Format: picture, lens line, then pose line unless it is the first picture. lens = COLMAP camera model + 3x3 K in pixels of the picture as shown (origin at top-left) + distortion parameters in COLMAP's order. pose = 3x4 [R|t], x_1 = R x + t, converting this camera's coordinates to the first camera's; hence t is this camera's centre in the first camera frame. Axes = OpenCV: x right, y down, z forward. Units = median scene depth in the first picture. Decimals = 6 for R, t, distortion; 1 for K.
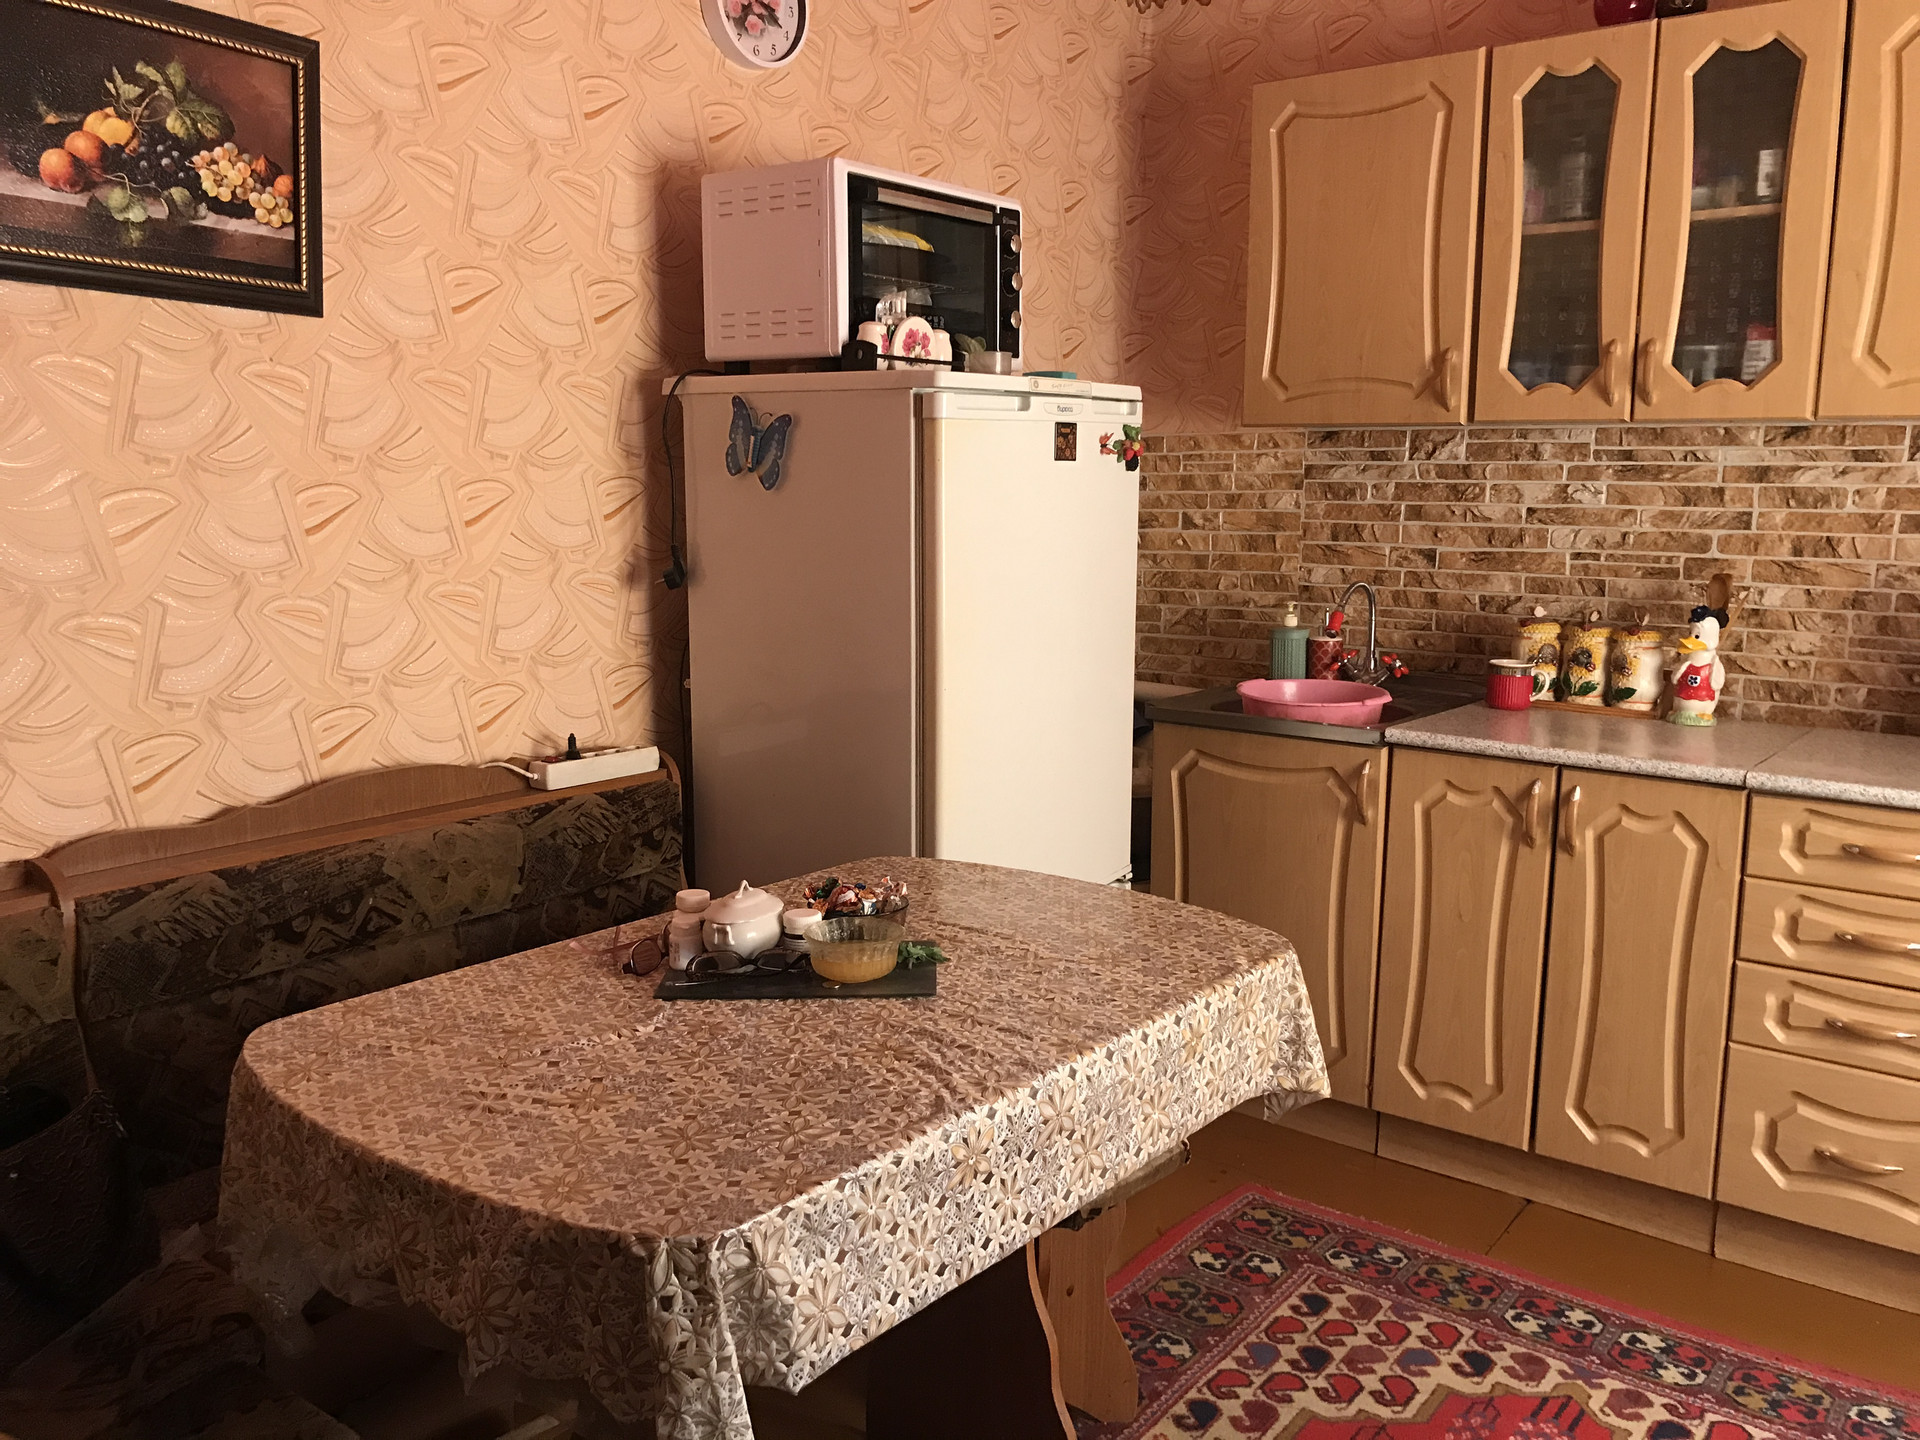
lens RADIAL K [[1515.8, 0, 960.0], [0, 1515.8, 720.0], [0, 0, 1]] dist [-0.002203, 0.004842]
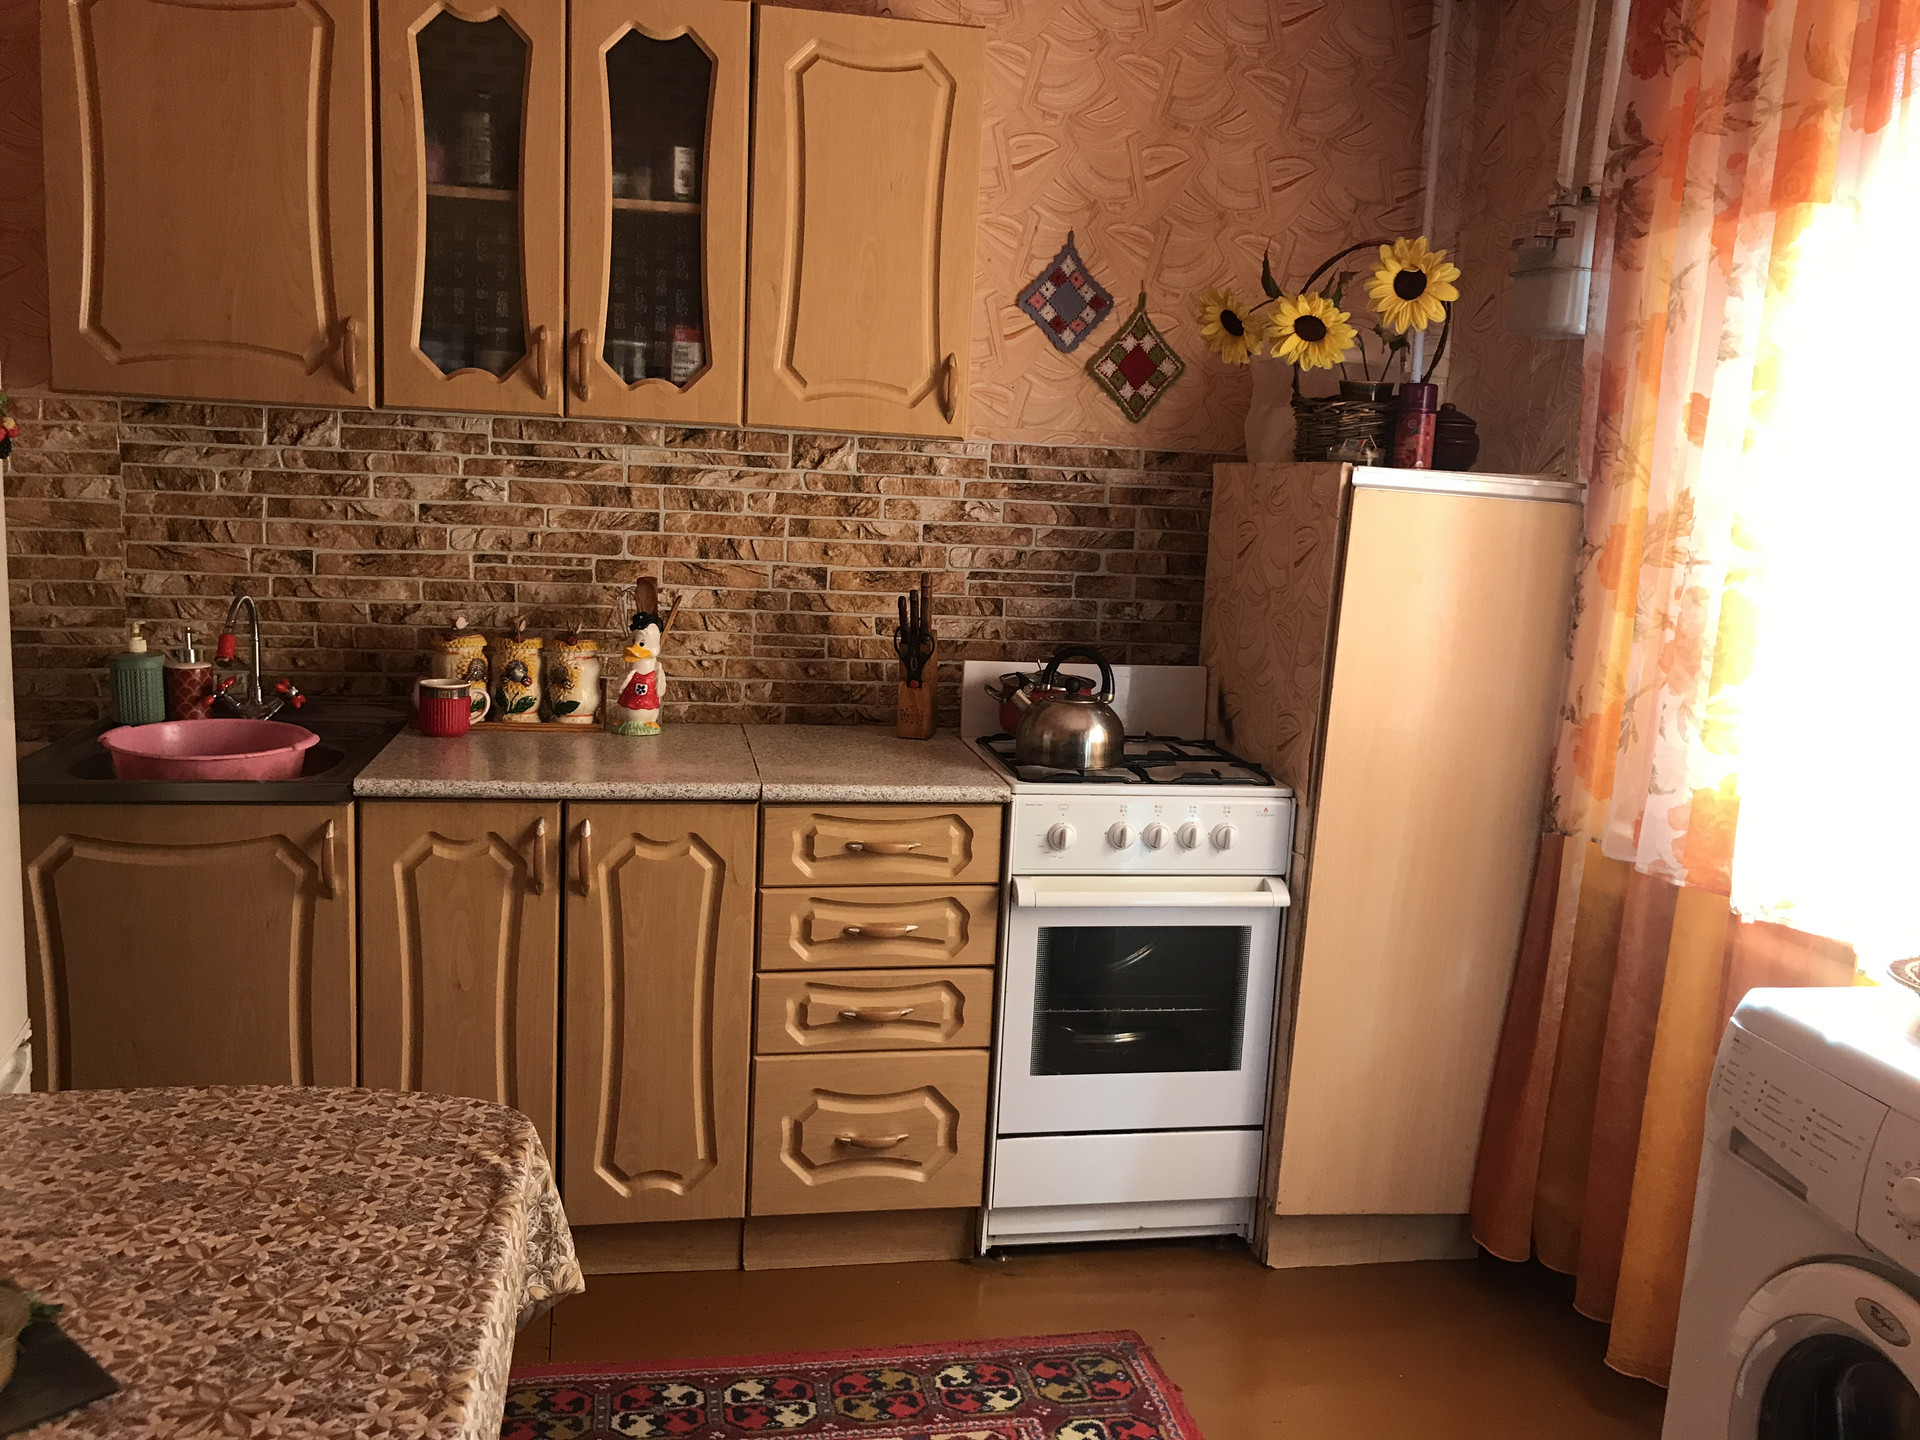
lens RADIAL K [[1555.8, 0, 960.0], [0, 1555.8, 720.0], [0, 0, 1]] dist [0.008197, -0.007985]
pose [[0.666389, -0.095136, 0.739510, -0.111660], [0.082894, 0.995131, 0.053324, -0.041017], [-0.740982, 0.025766, 0.671031, 0.176450]]
